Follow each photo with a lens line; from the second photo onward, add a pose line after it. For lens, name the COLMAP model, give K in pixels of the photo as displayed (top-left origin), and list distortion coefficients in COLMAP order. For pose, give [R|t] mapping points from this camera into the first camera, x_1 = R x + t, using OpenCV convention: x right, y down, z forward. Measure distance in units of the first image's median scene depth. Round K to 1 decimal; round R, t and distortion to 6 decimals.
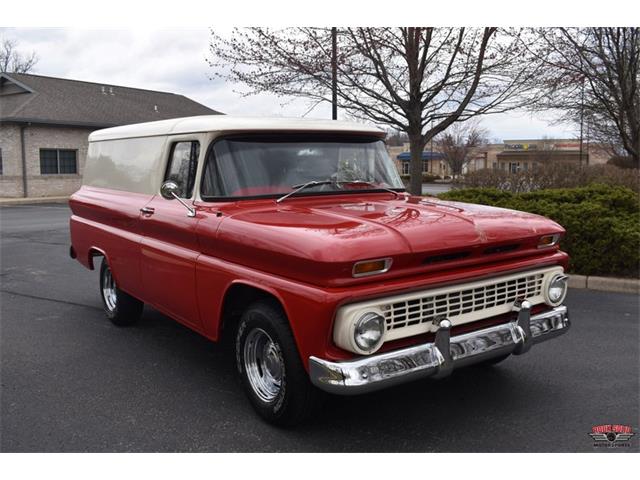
lens RADIAL K [[618.5, 0, 320.0], [0, 618.5, 240.0], [0, 0, 1]] dist [-0.080761, 0.008915]
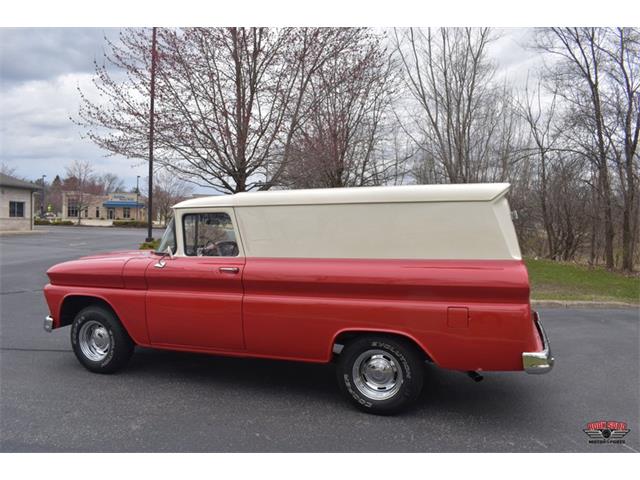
lens RADIAL K [[497.5, 0, 320.0], [0, 497.5, 240.0], [0, 0, 1]] dist [-0.097707, 0.004515]
pose [[0.843034, 0.003630, 0.537848, -0.281324], [0.032137, 0.997851, -0.057107, -0.015602], [-0.536899, 0.065428, 0.841106, 0.028950]]
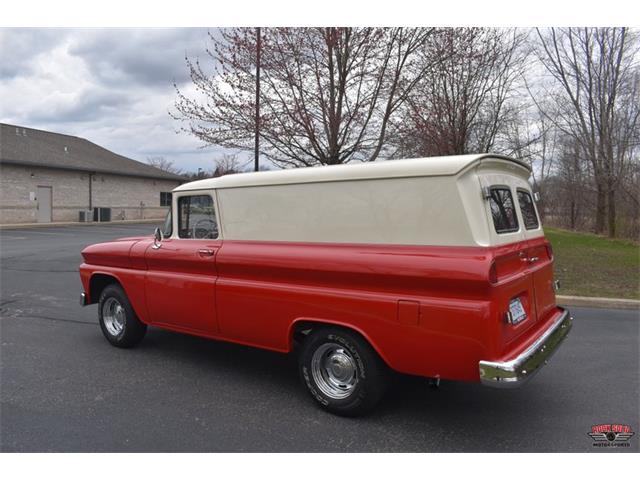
lens RADIAL K [[497.5, 0, 320.0], [0, 497.5, 240.0], [0, 0, 1]] dist [-0.097707, 0.004515]
pose [[0.962884, 0.005104, 0.269867, -0.163172], [0.006235, 0.999134, -0.041145, -0.010394], [-0.269843, 0.041301, 0.962018, 0.002994]]
